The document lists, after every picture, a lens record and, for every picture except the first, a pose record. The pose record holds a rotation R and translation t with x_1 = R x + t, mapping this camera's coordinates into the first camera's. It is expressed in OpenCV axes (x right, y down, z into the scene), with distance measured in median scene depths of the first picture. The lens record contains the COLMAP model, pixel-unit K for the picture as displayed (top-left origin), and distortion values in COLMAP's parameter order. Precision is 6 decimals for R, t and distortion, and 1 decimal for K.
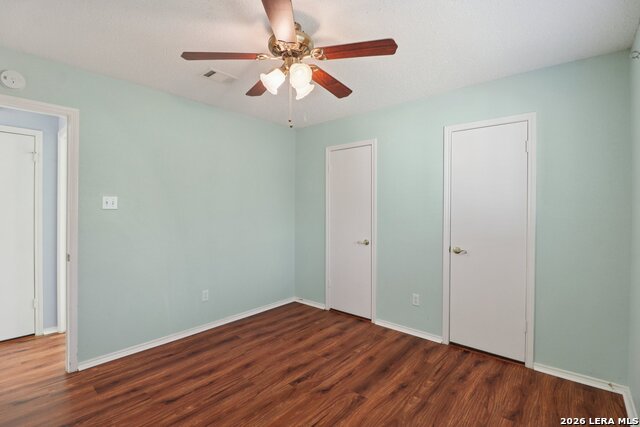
lens RADIAL K [[298.4, 0, 315.2], [0, 298.4, 208.3], [0, 0, 1]] dist [0.000380, -0.014944]
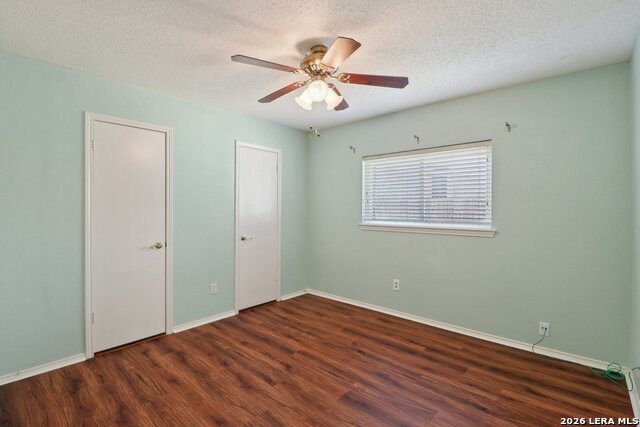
lens RADIAL K [[298.4, 0, 315.2], [0, 298.4, 208.3], [0, 0, 1]] dist [0.000380, -0.014944]
pose [[0.015143, -0.009528, 0.999840, -0.880722], [-0.002635, 0.999951, 0.009569, -0.003965], [-0.999882, -0.002779, 0.015118, 0.704971]]
